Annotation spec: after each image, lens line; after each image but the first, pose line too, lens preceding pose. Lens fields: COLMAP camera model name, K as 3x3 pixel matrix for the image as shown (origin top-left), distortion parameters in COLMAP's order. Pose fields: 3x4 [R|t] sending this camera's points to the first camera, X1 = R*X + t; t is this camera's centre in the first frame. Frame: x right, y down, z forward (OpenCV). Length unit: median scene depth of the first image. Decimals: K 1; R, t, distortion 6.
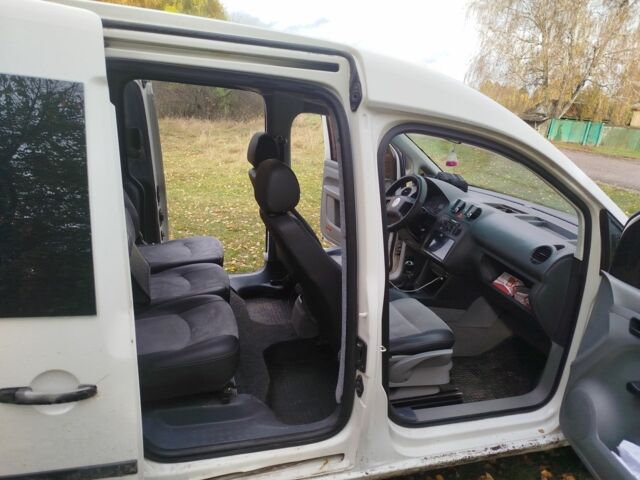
lens RADIAL K [[446.3, 0, 320.2], [0, 446.3, 251.6], [0, 0, 1]] dist [-0.002259, -0.000544]
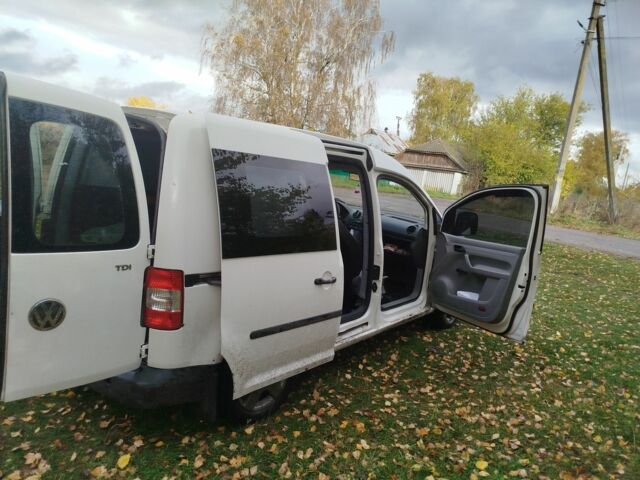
lens RADIAL K [[446.3, 0, 320.2], [0, 446.3, 251.6], [0, 0, 1]] dist [-0.002259, -0.000544]
pose [[0.837183, -0.094985, 0.538611, -1.182281], [0.131116, 0.990941, -0.029044, 0.128765], [-0.530973, 0.094936, 0.842054, -0.694648]]
